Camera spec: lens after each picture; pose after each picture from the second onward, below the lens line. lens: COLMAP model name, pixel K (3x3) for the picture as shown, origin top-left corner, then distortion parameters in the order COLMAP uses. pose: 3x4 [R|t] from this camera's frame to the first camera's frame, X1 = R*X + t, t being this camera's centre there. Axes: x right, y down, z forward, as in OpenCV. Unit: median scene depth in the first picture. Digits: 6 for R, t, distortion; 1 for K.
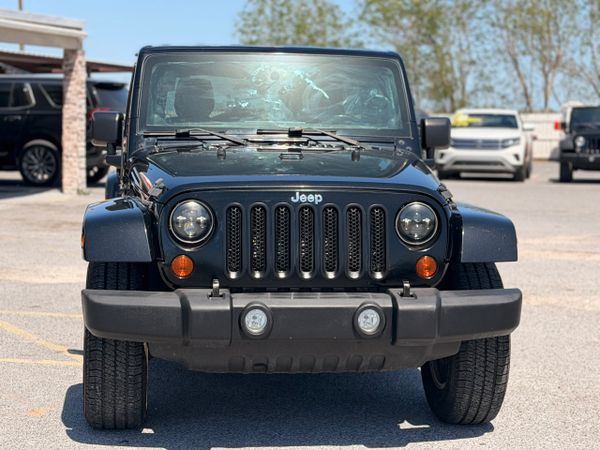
lens RADIAL K [[1222.2, 0, 300.0], [0, 1222.2, 224.7], [0, 0, 1]] dist [-0.060117, 0.000000]
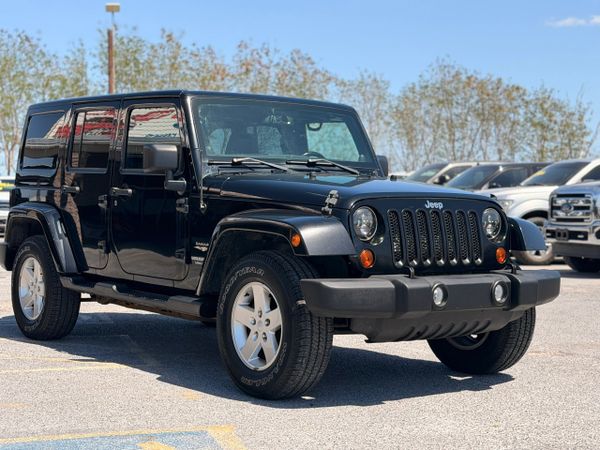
lens RADIAL K [[1034.0, 0, 300.0], [0, 1034.0, 225.0], [0, 0, 1]] dist [0.065217, 0.000000]
pose [[0.871035, -0.013909, 0.491023, -0.665268], [0.040915, 0.998180, -0.044305, 0.043165], [-0.489513, 0.058682, 0.870019, 0.094041]]
